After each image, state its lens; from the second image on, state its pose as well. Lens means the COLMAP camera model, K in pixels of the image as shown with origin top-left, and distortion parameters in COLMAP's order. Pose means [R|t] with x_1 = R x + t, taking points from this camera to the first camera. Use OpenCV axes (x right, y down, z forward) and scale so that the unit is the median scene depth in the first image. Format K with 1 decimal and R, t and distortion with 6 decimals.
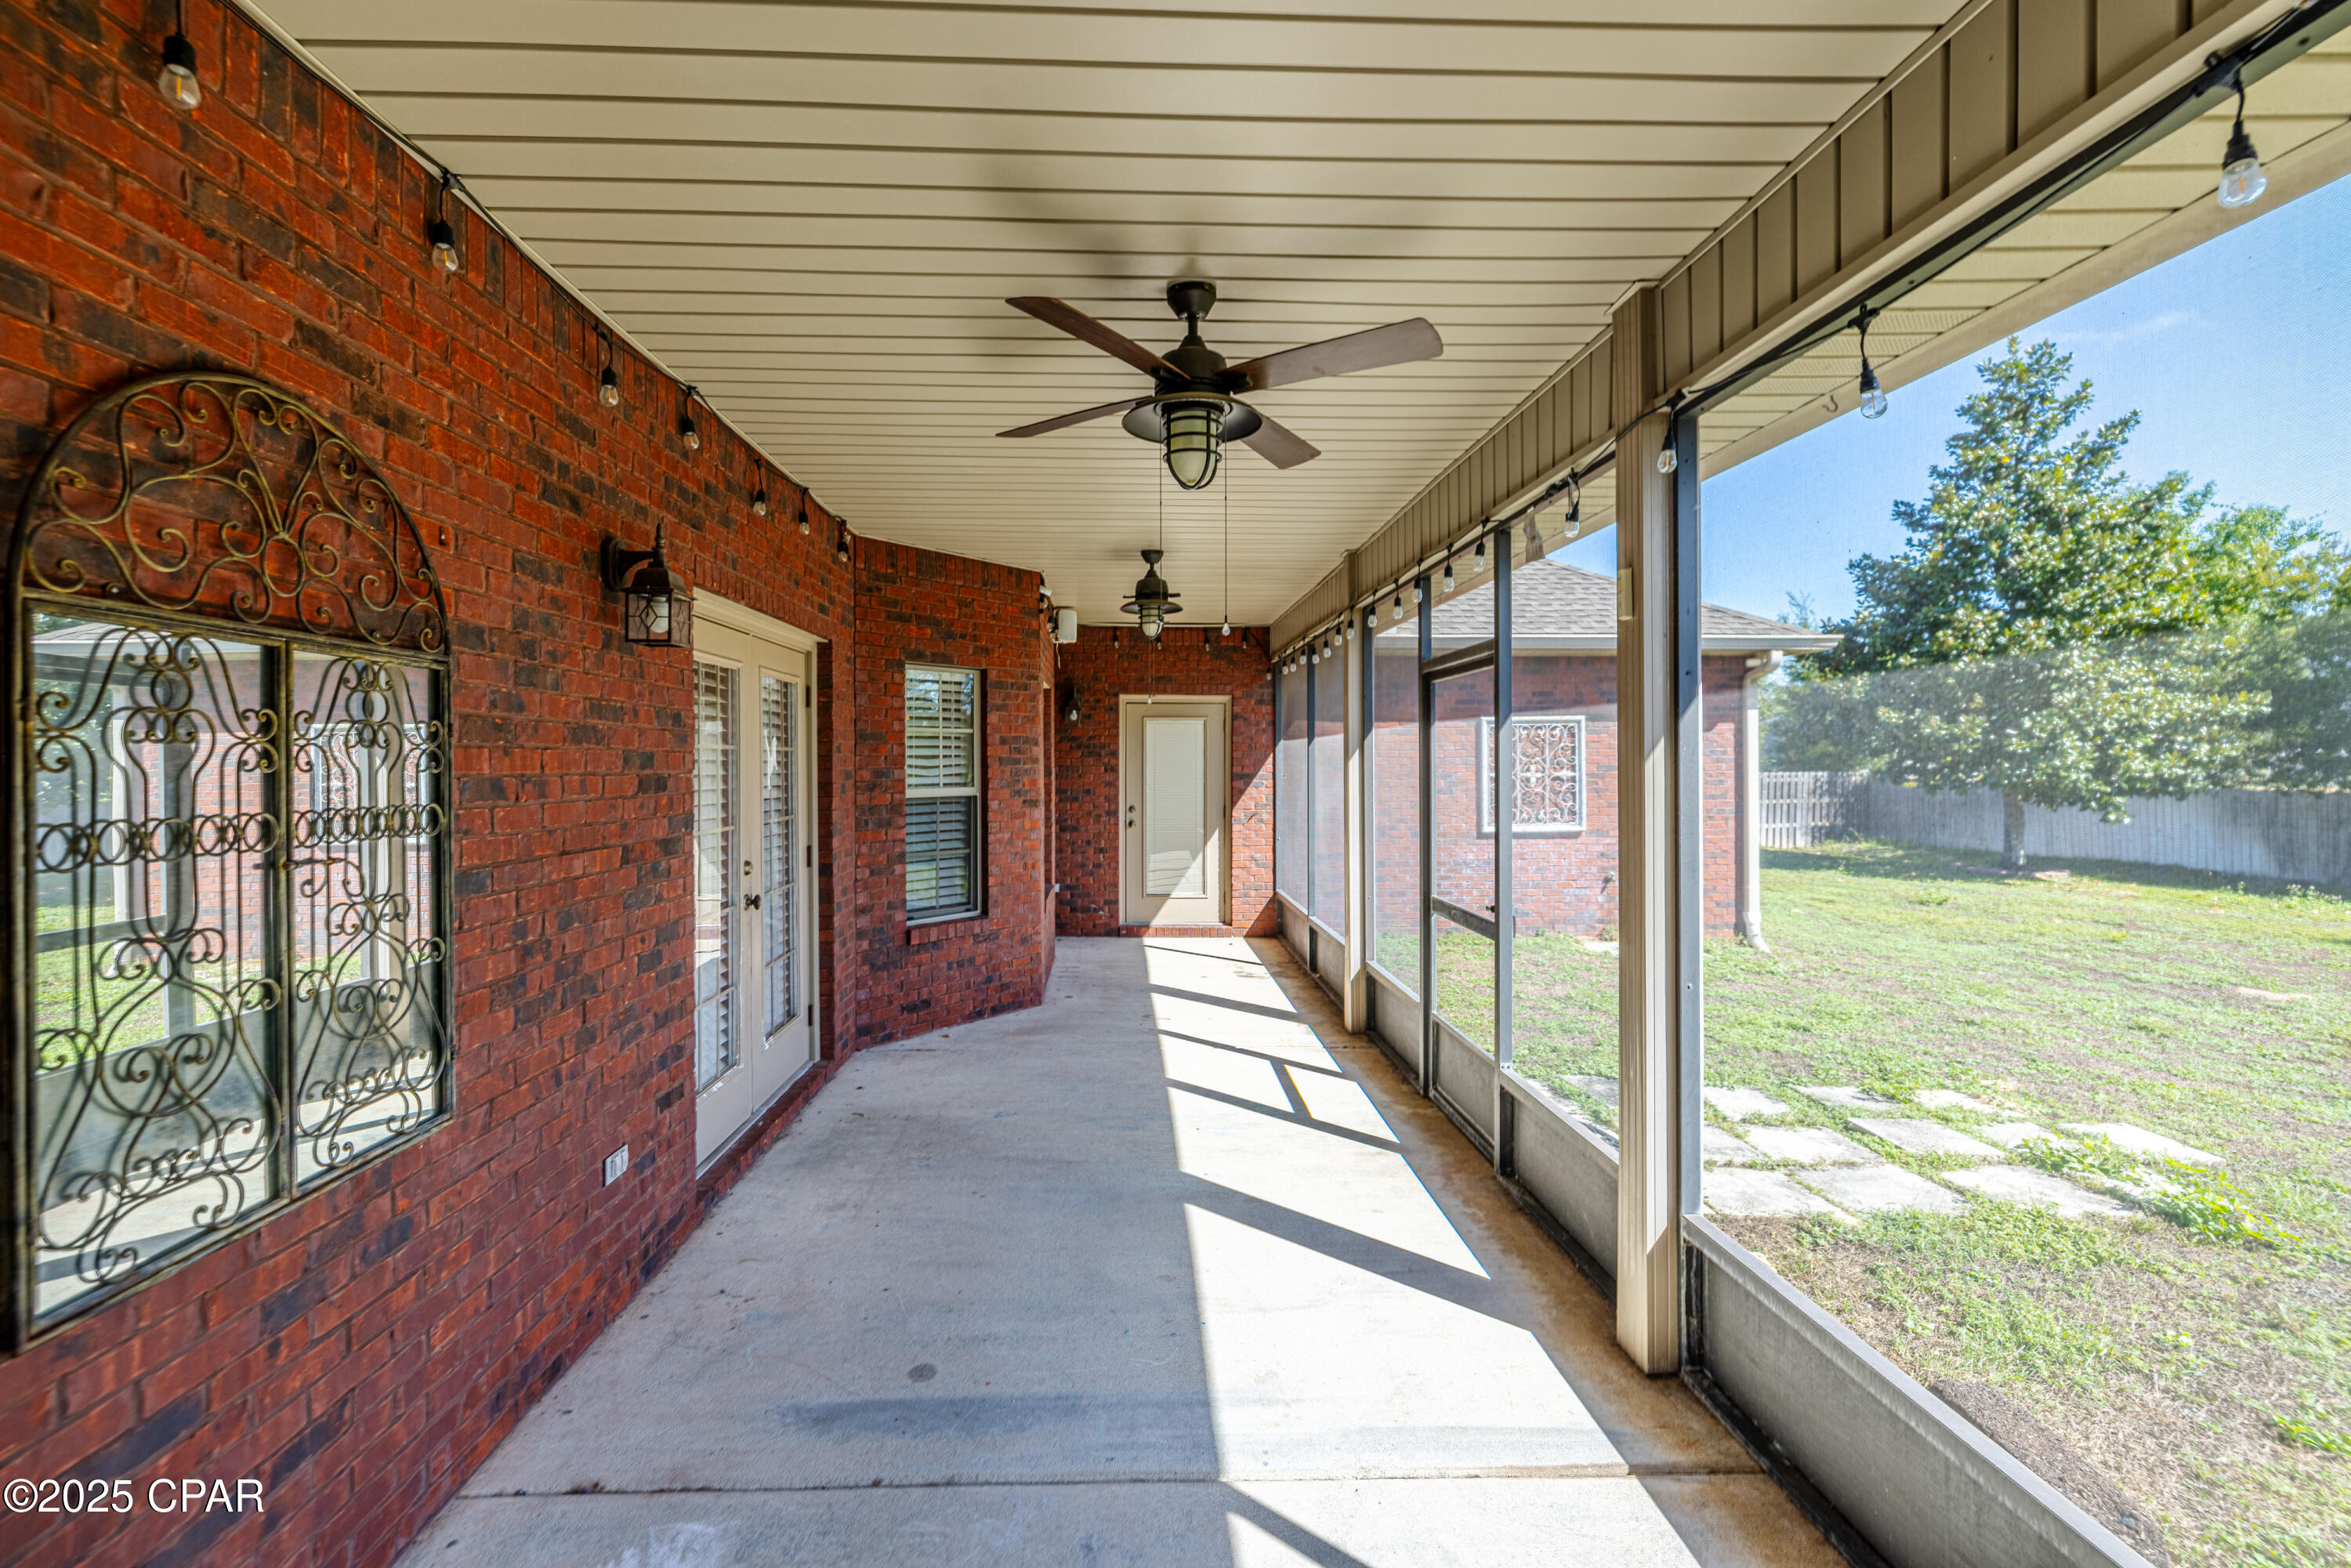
lens RADIAL K [[1024.5, 0, 1163.1], [0, 1024.5, 779.5], [0, 0, 1]] dist [0.001723, 0.000029]
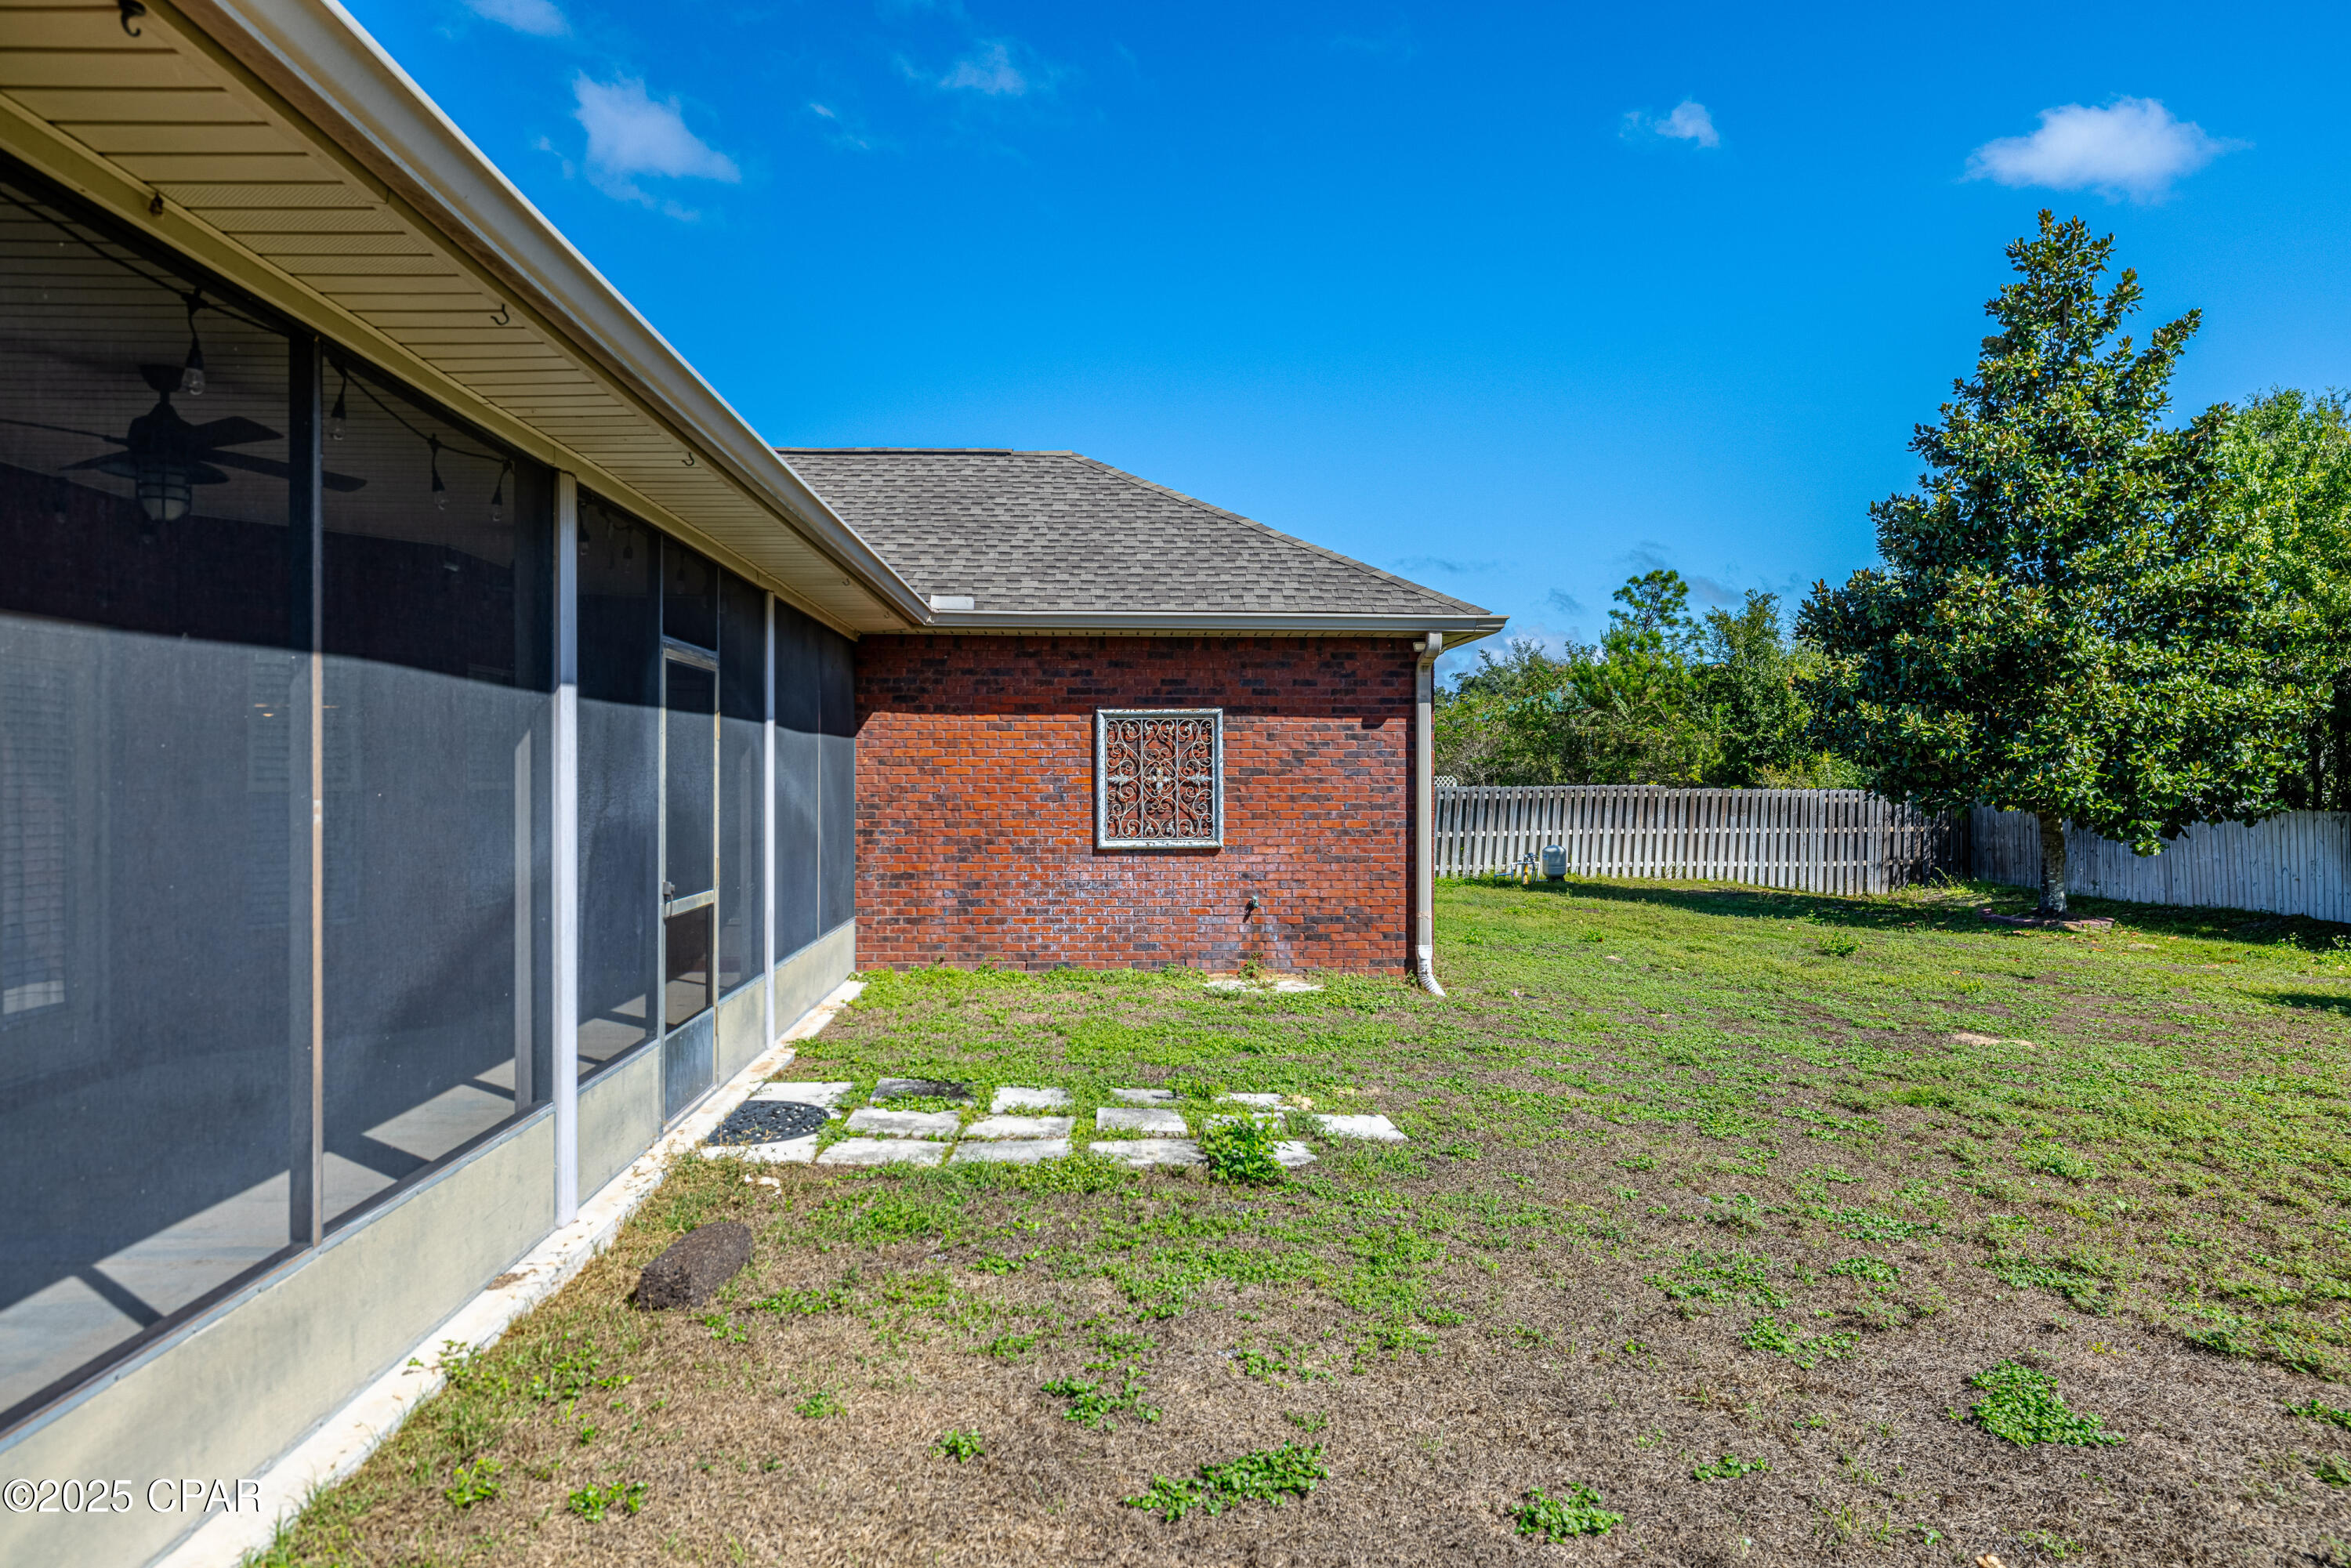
lens RADIAL K [[1552.8, 0, 1174.7], [0, 1552.8, 785.1], [0, 0, 1]] dist [-0.003824, 0.003106]
pose [[0.999943, 0.005150, 0.009373, 0.362701], [-0.005039, 0.999918, -0.011796, 0.015255], [-0.009433, 0.011748, 0.999886, -0.265164]]
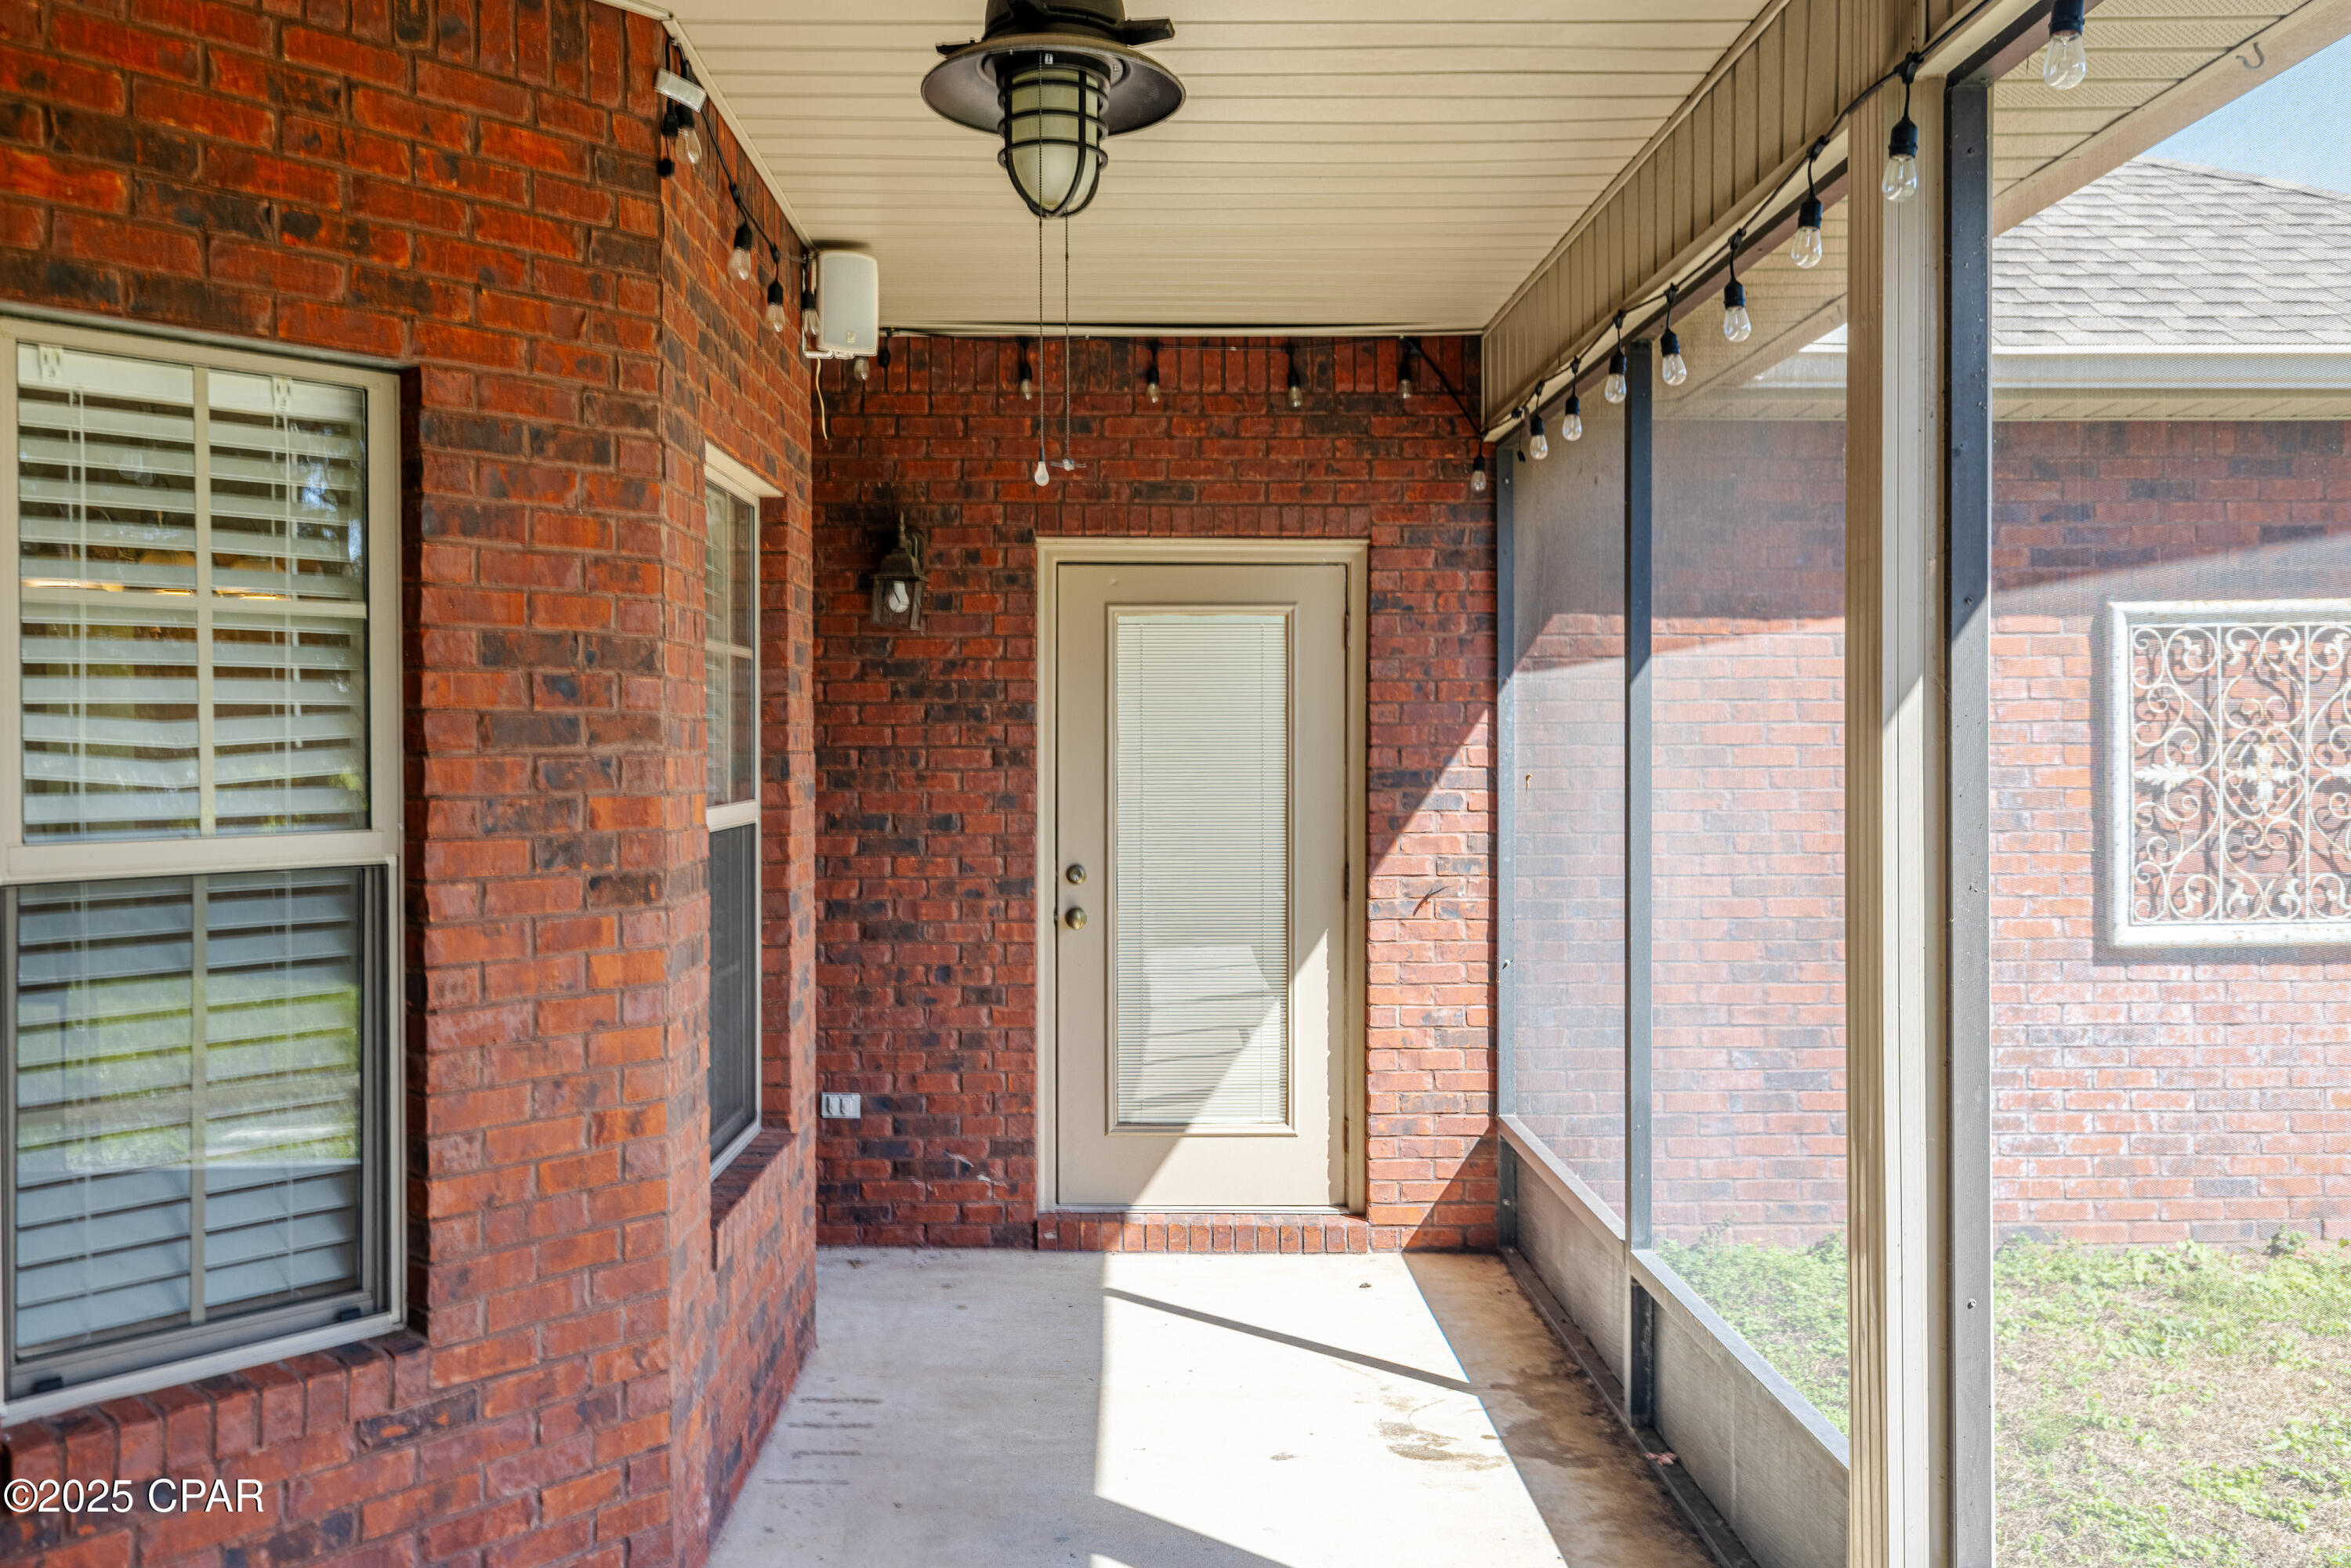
lens RADIAL K [[1906.1, 0, 1173.9], [0, 1906.1, 771.3], [0, 0, 1]] dist [-0.000118, 0.001852]
pose [[0.999699, 0.000093, -0.024544, 0.018482], [-0.000116, 1.000000, -0.000953, -0.004849], [0.024544, 0.000955, 0.999698, 0.367448]]
